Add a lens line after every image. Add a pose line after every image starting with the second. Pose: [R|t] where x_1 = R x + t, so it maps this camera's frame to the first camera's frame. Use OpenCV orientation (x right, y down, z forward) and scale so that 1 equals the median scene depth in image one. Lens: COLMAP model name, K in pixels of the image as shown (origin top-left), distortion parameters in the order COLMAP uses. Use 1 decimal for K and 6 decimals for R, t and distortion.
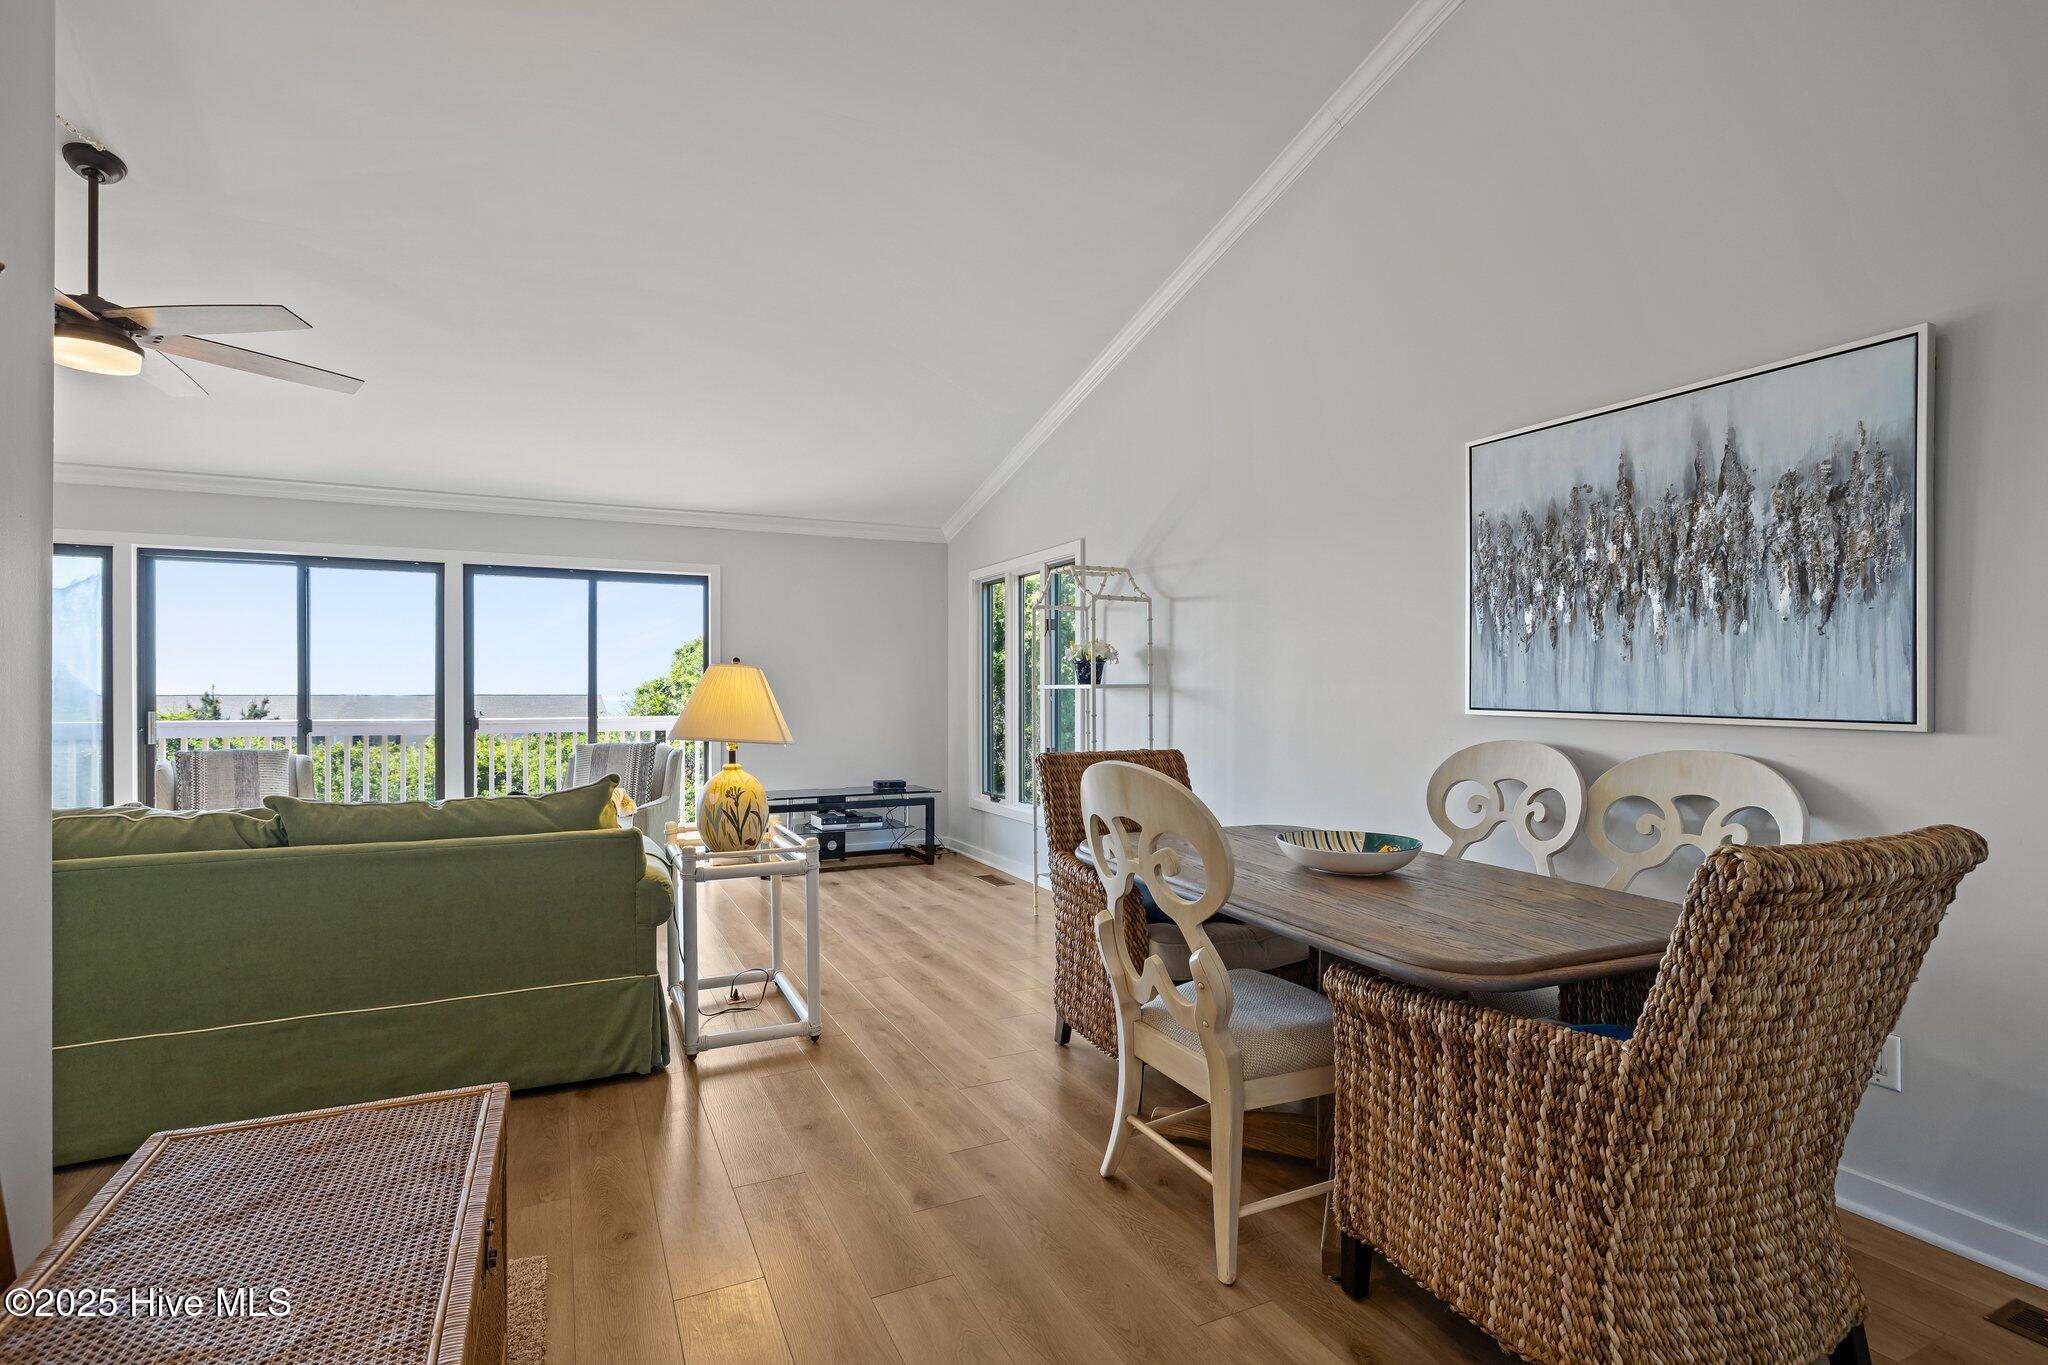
lens RADIAL K [[957.7, 0, 1021.3], [0, 957.7, 695.6], [0, 0, 1]] dist [-0.006395, 0.001419]
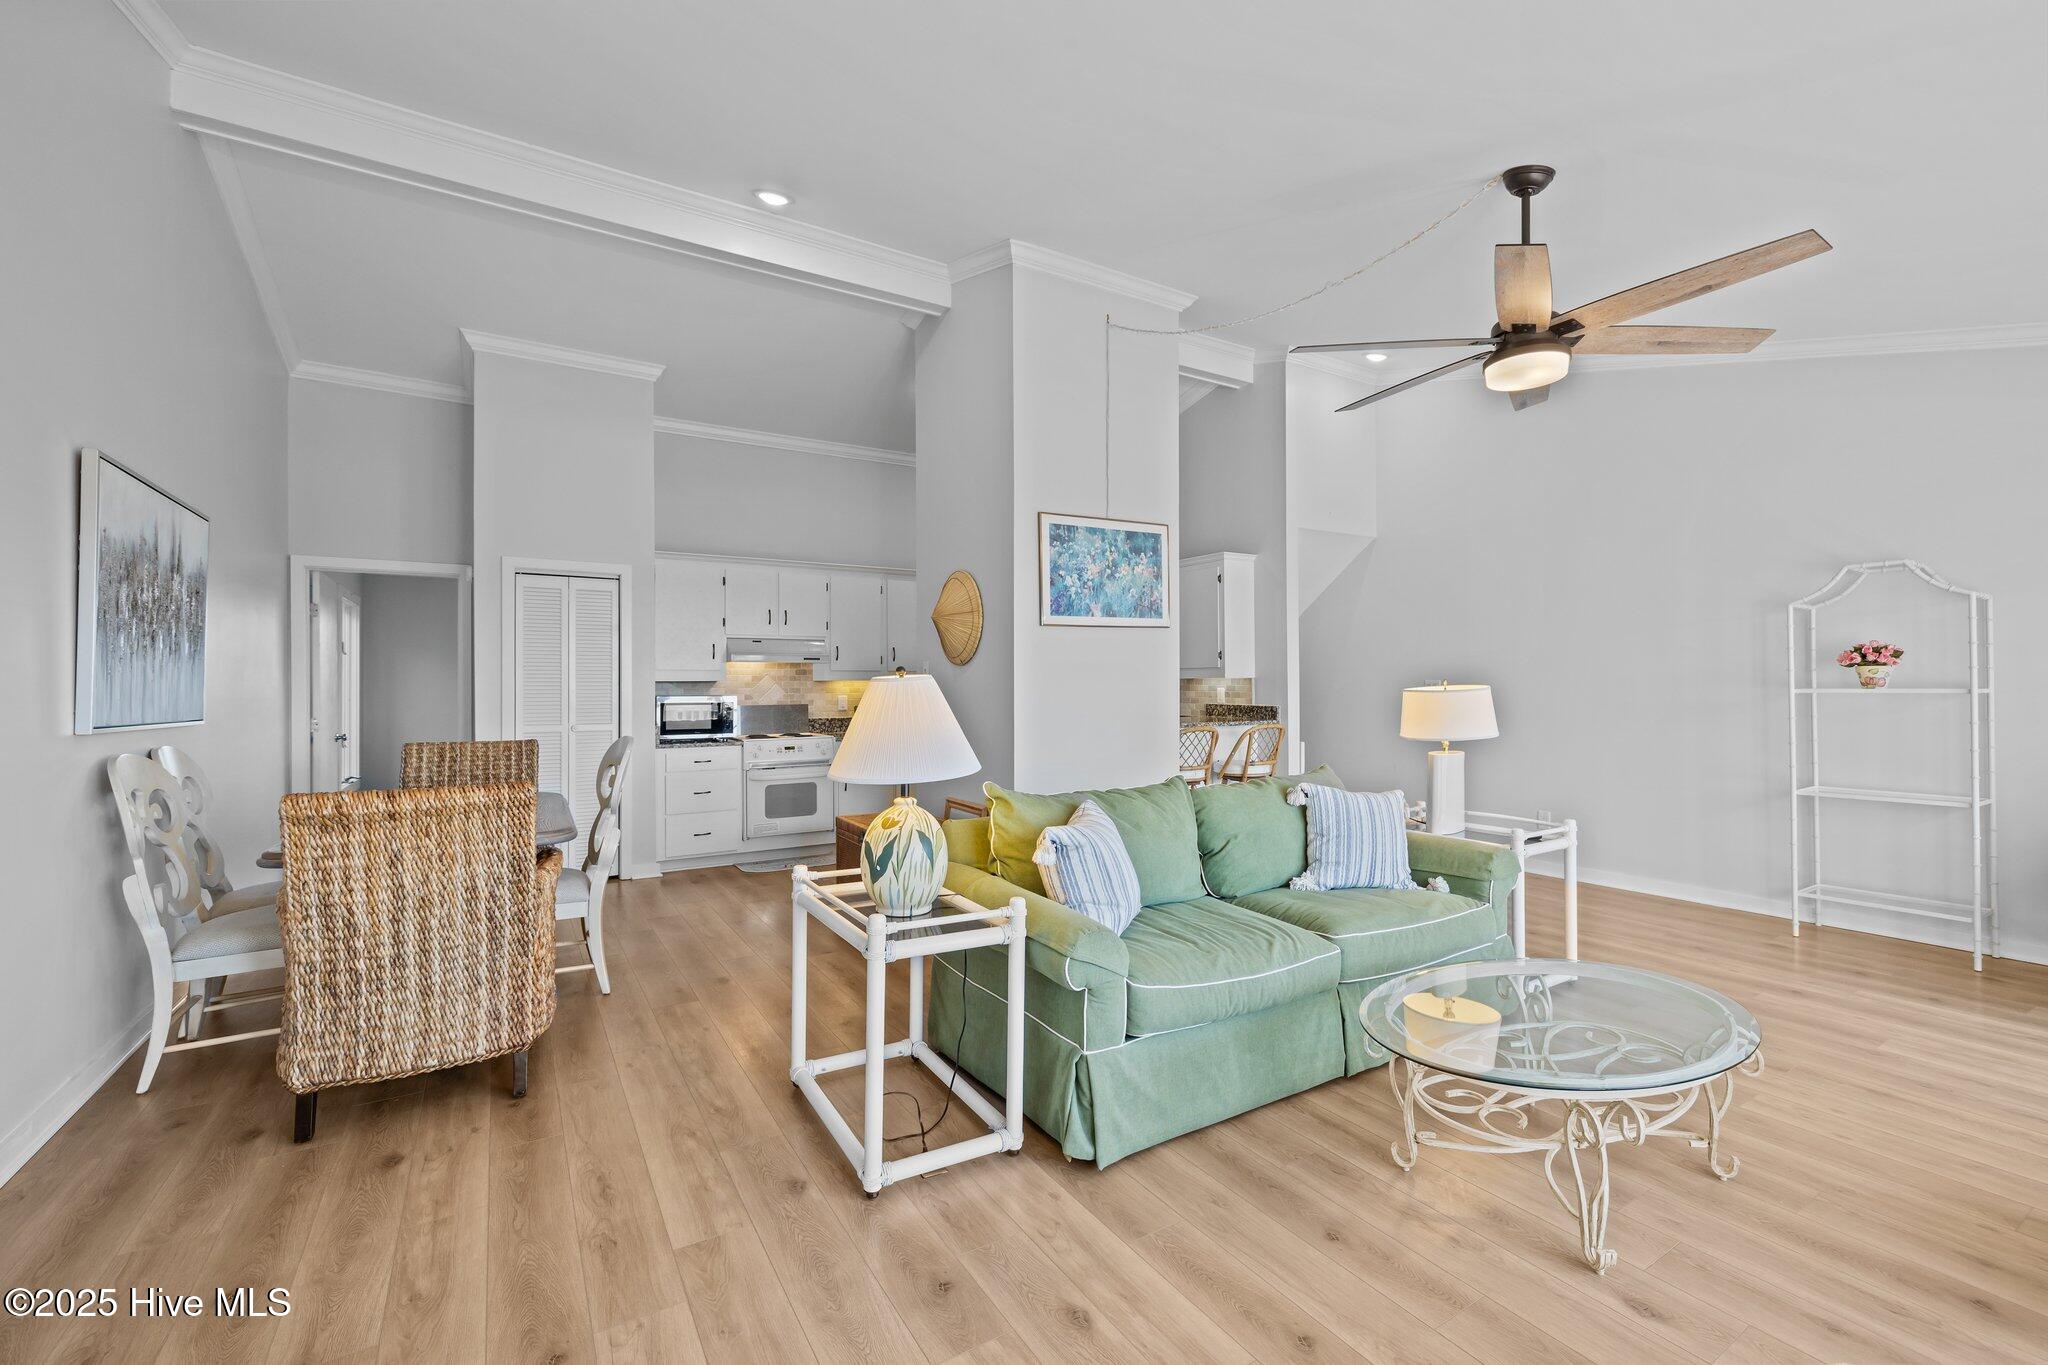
lens RADIAL K [[861.1, 0, 1021.0], [0, 861.1, 678.9], [0, 0, 1]] dist [0.000922, 0.000871]
pose [[-0.995361, 0.002683, -0.096173, -0.271596], [0.002938, 0.999993, -0.002509, -0.022446], [0.096166, -0.002779, -0.995361, 1.428692]]
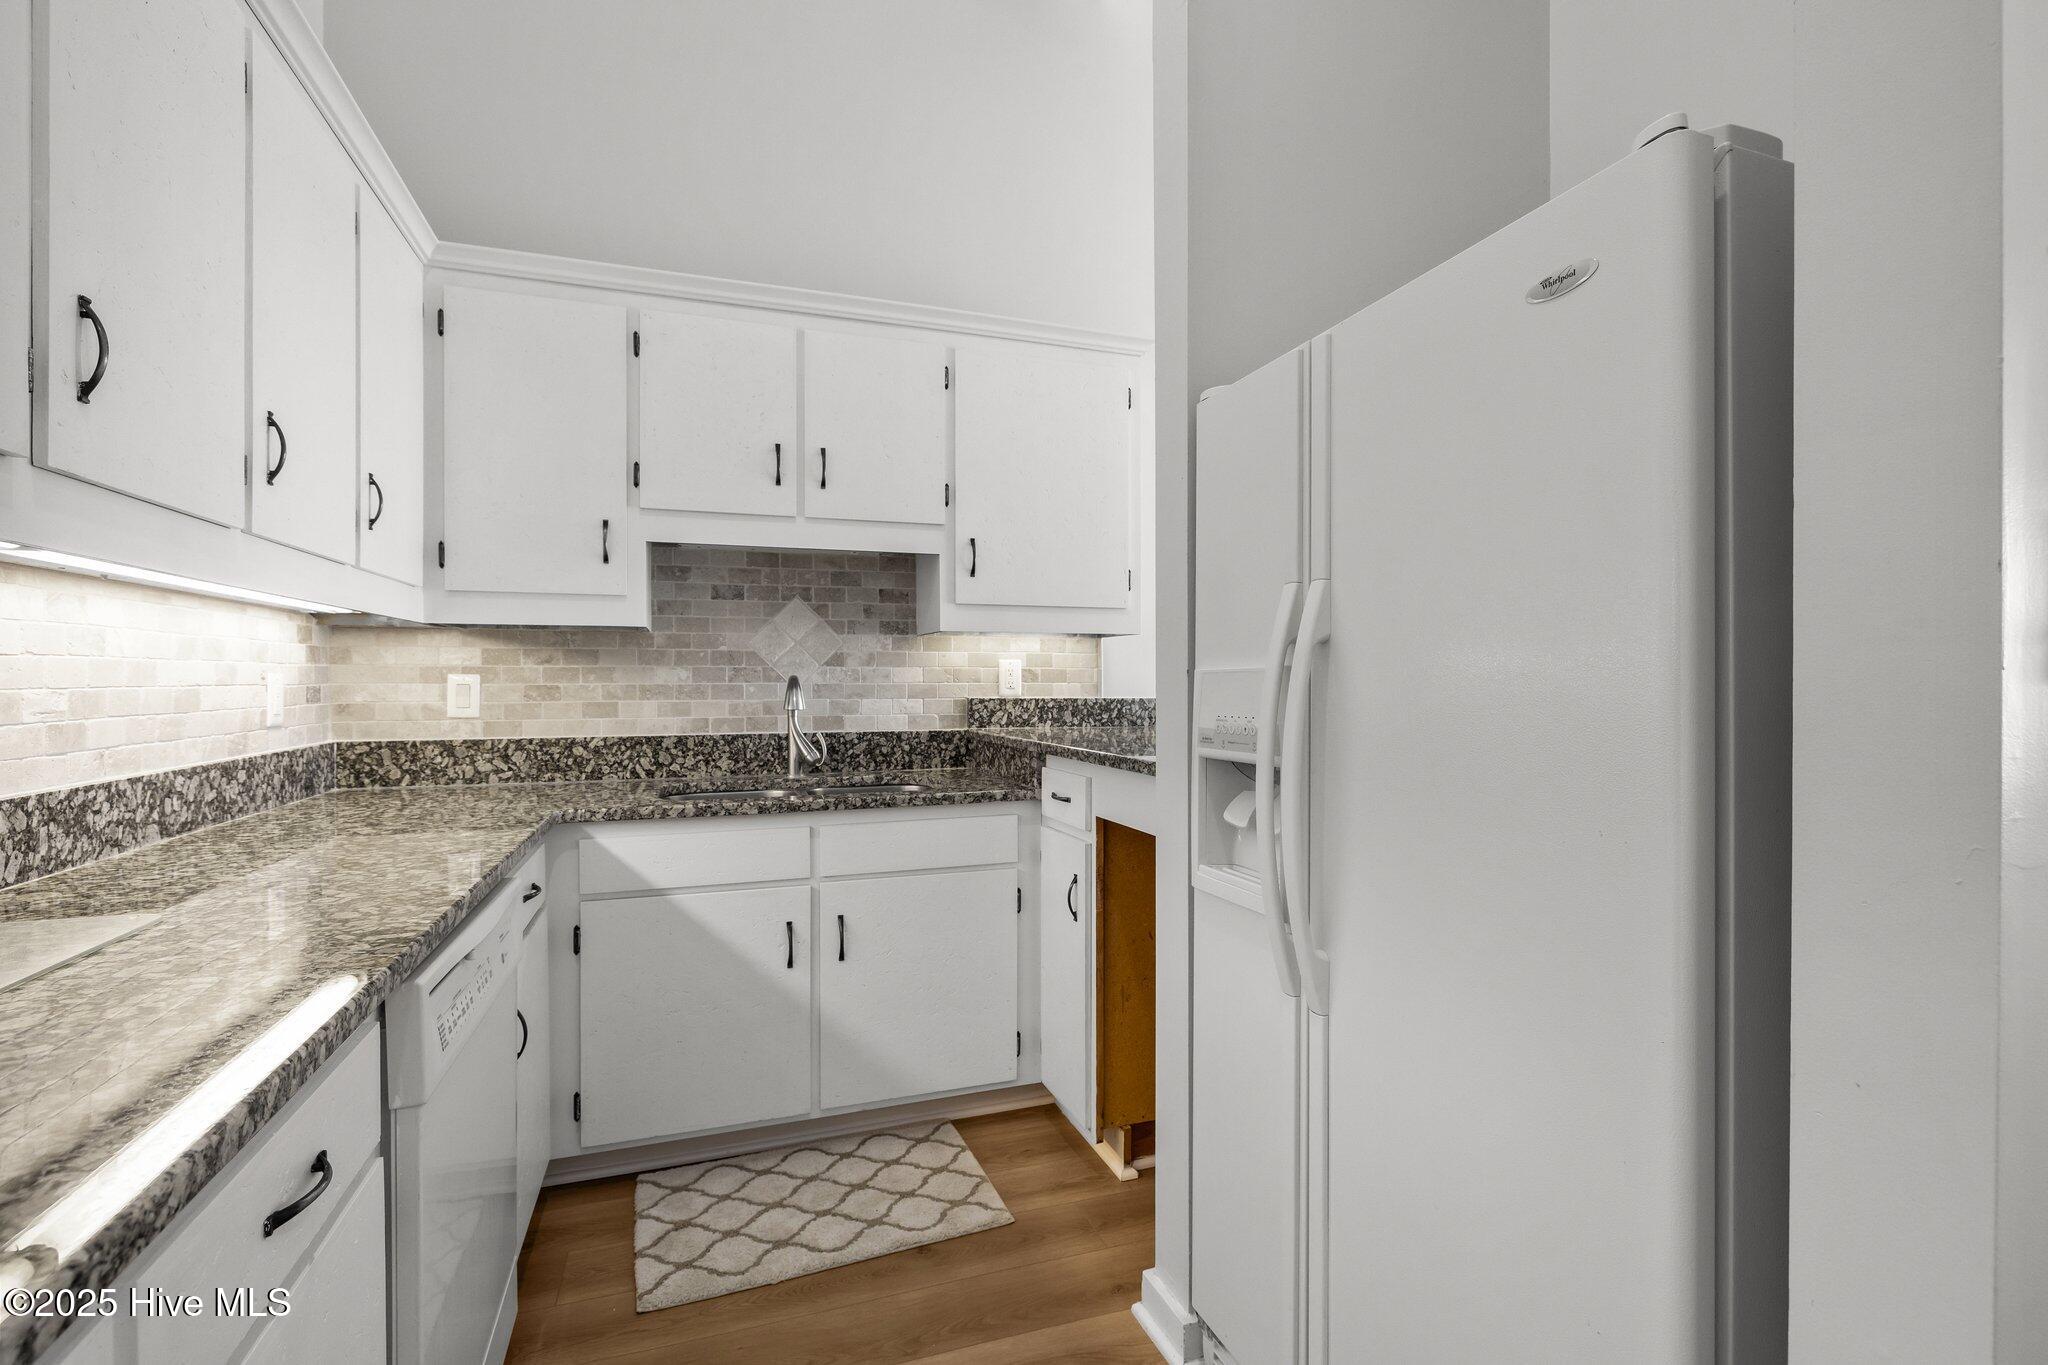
lens RADIAL K [[912.9, 0, 1015.3], [0, 912.9, 686.1], [0, 0, 1]] dist [-0.005751, 0.001347]
pose [[-0.113421, 0.005539, -0.993532, -0.082032], [-0.002390, 0.999980, 0.005848, 0.008007], [0.993544, 0.003038, -0.113405, -0.041928]]
